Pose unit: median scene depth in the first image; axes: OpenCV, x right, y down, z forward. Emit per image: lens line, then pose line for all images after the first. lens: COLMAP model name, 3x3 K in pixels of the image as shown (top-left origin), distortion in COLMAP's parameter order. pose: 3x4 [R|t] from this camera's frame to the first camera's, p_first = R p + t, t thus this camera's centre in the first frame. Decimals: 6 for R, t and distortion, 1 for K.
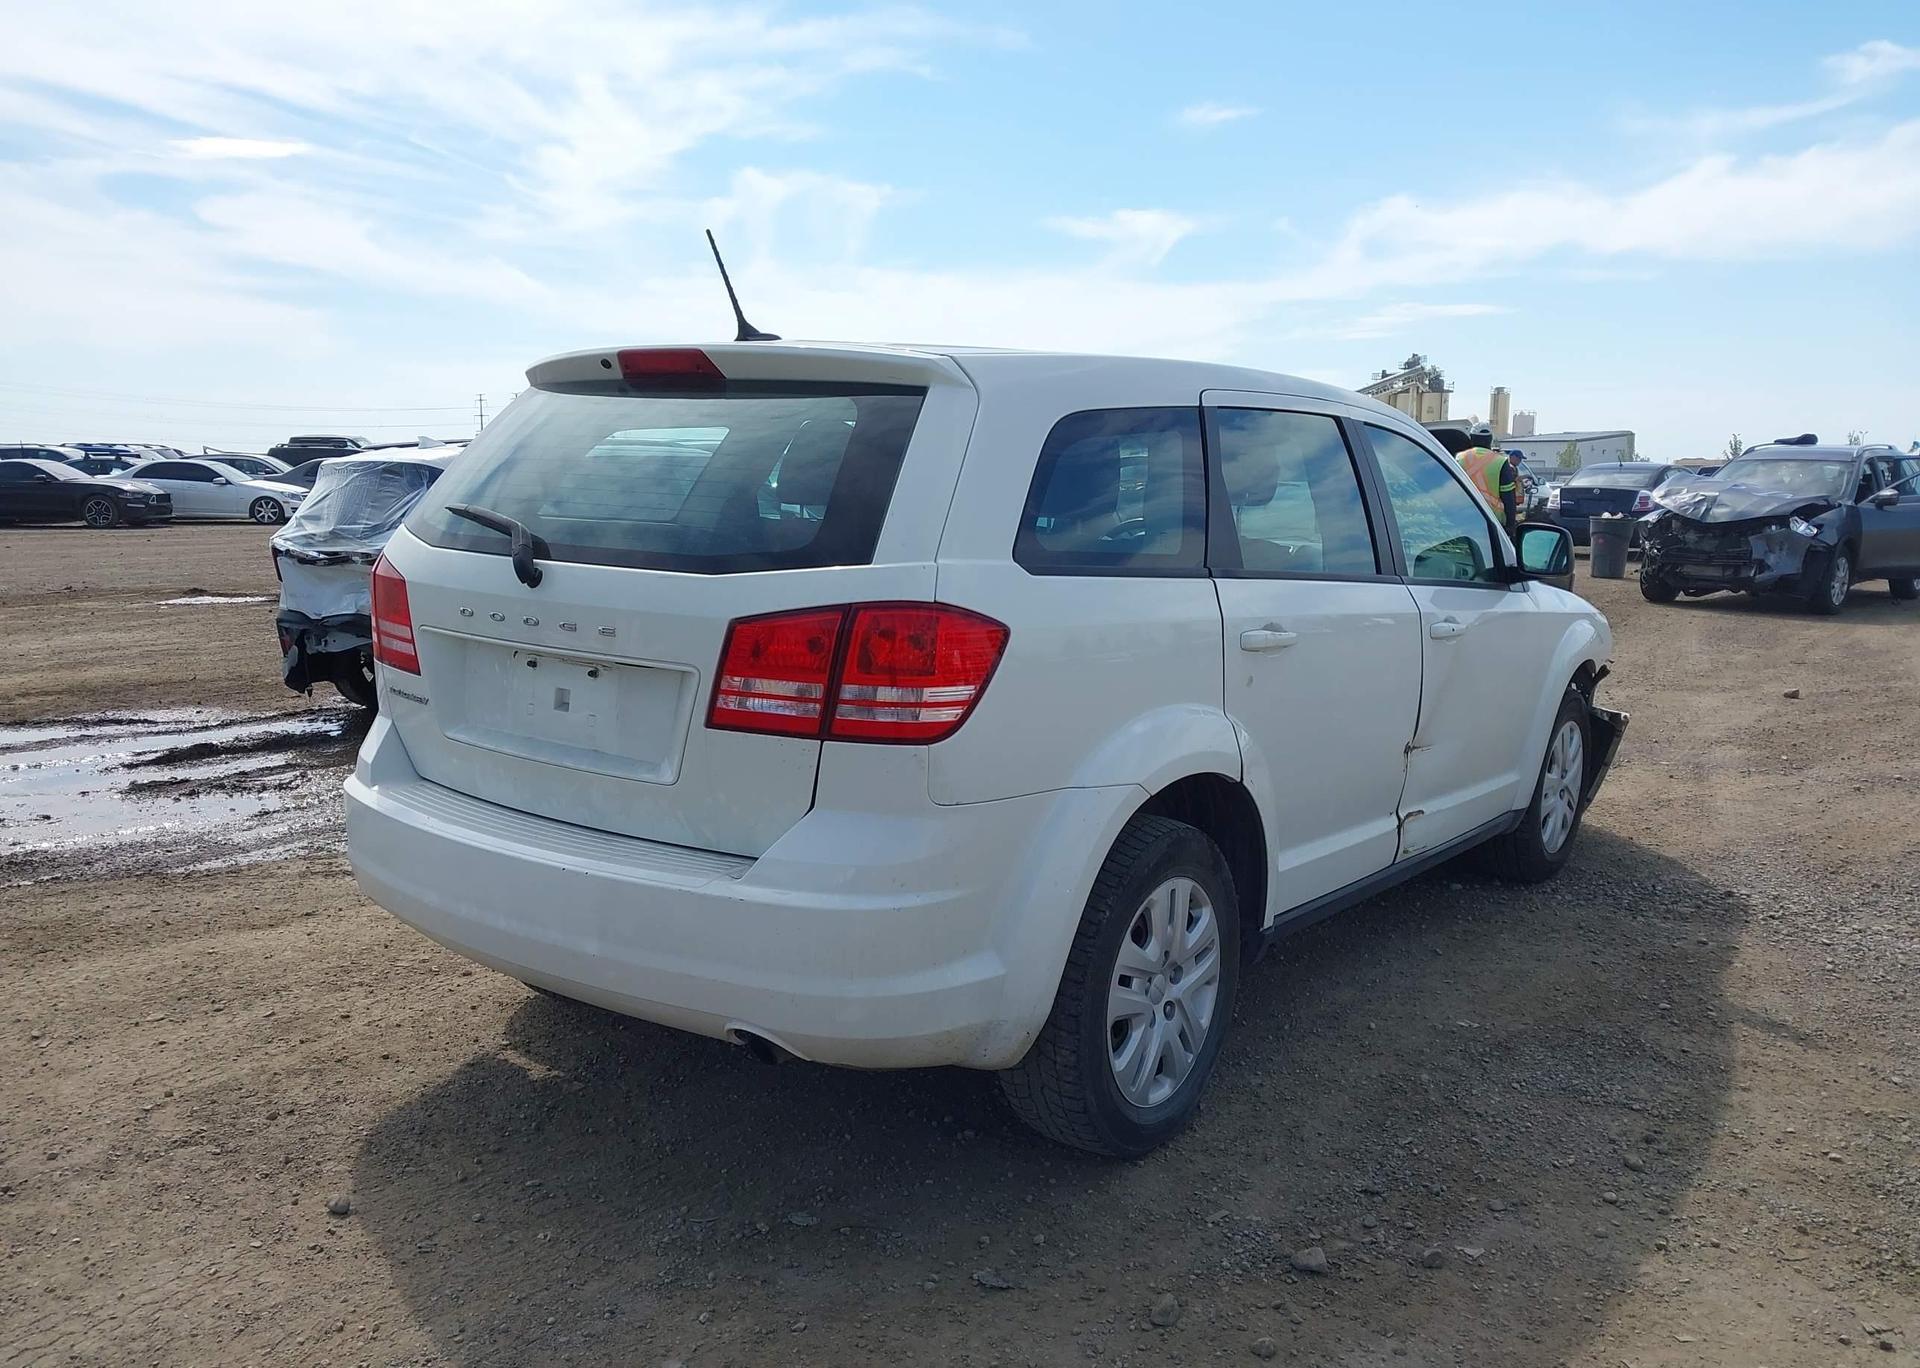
lens RADIAL K [[1542.2, 0, 944.3], [0, 1542.2, 672.9], [0, 0, 1]] dist [0.019660, -0.002104]
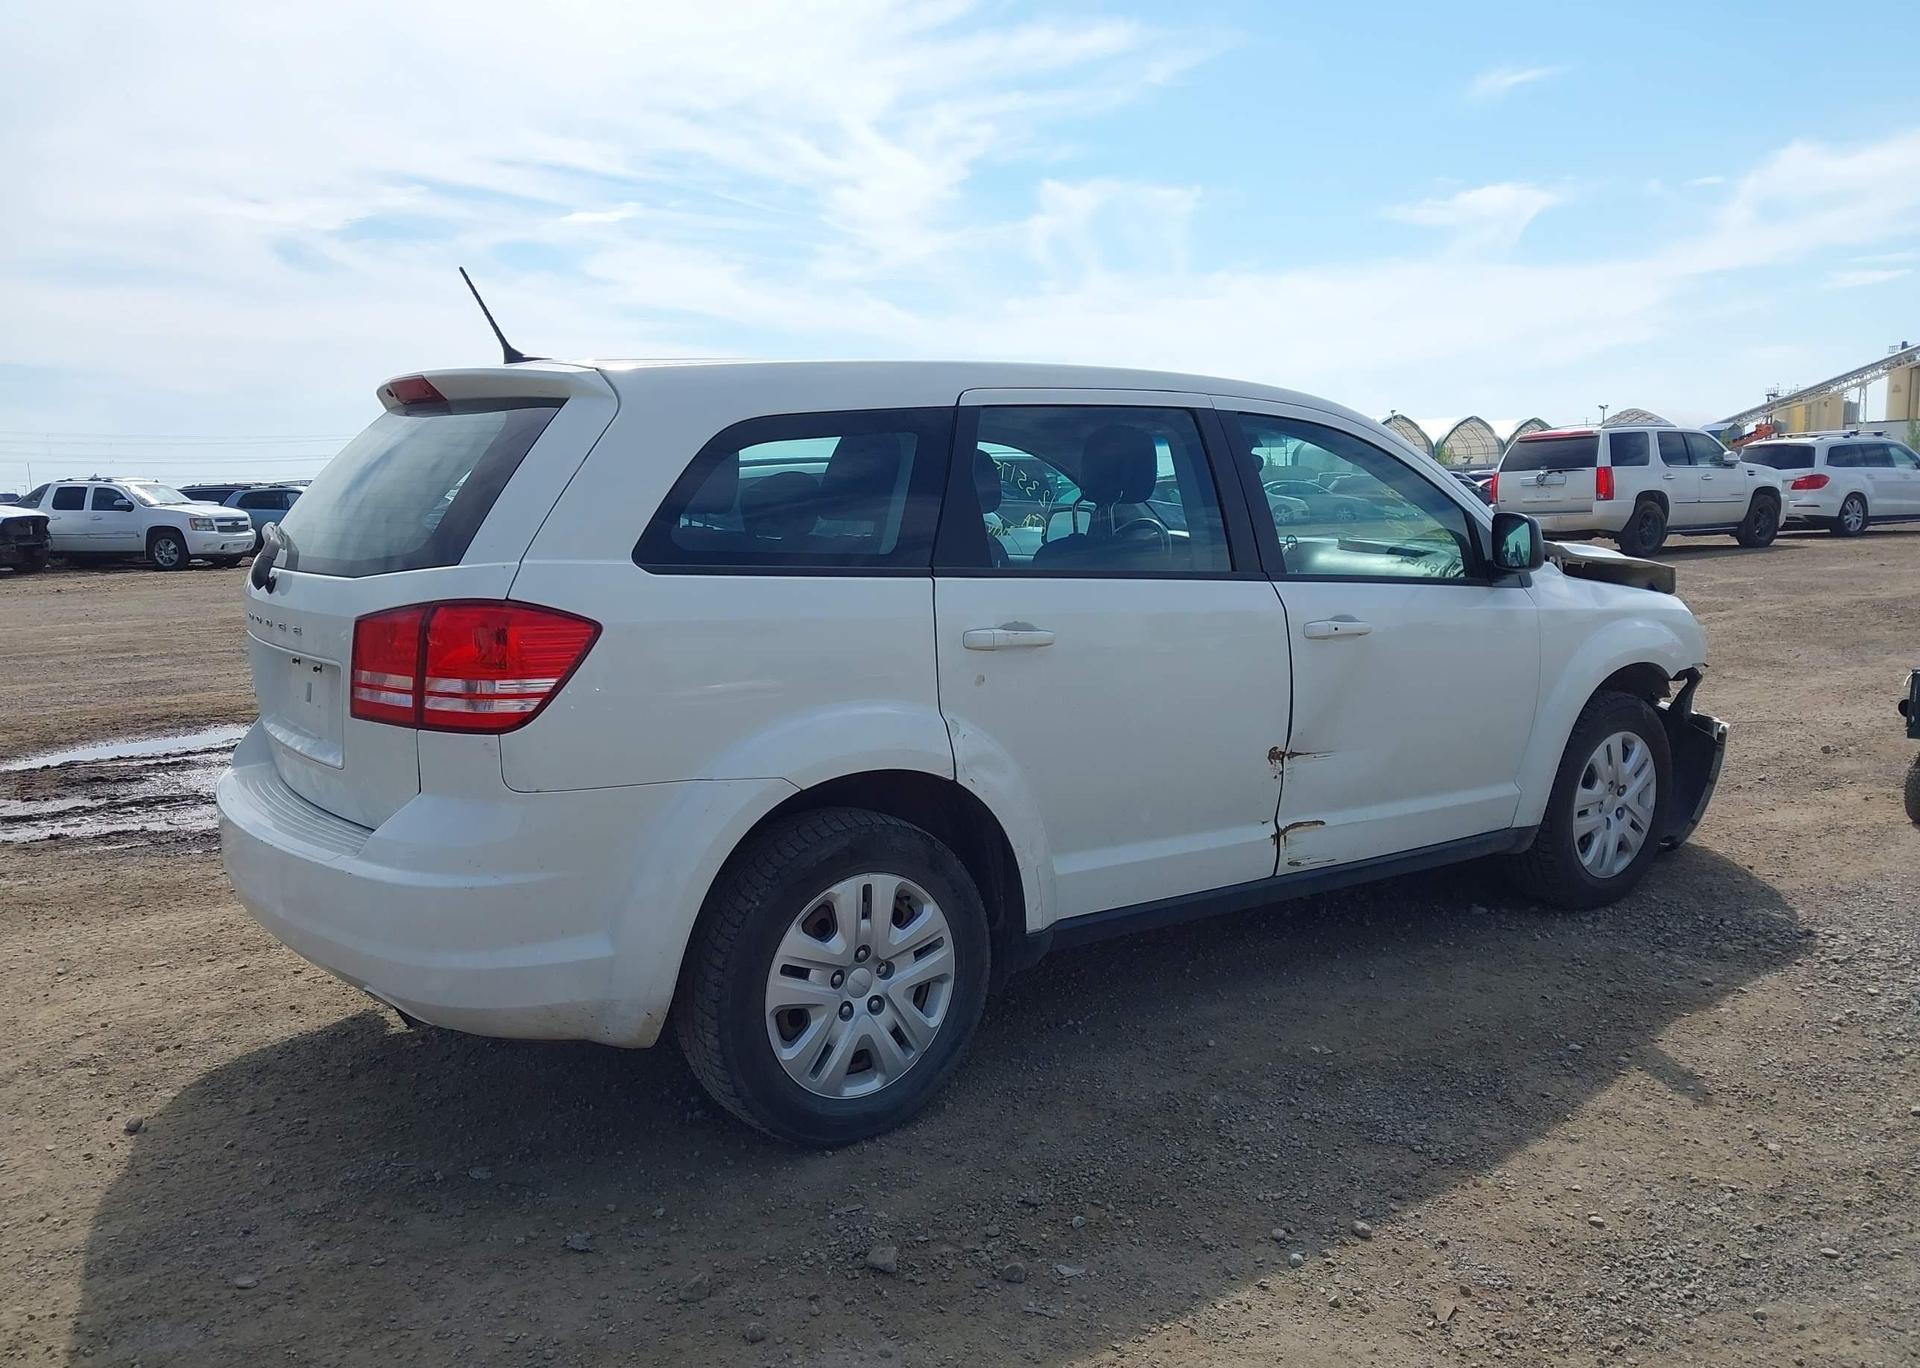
lens RADIAL K [[1542.2, 0, 942.7], [0, 1542.2, 676.1], [0, 0, 1]] dist [0.019660, -0.002104]
pose [[0.958954, 0.003228, -0.283544, 0.477435], [-0.004564, 0.999981, -0.004051, 0.007574], [0.283525, 0.005178, 0.958951, 0.047344]]
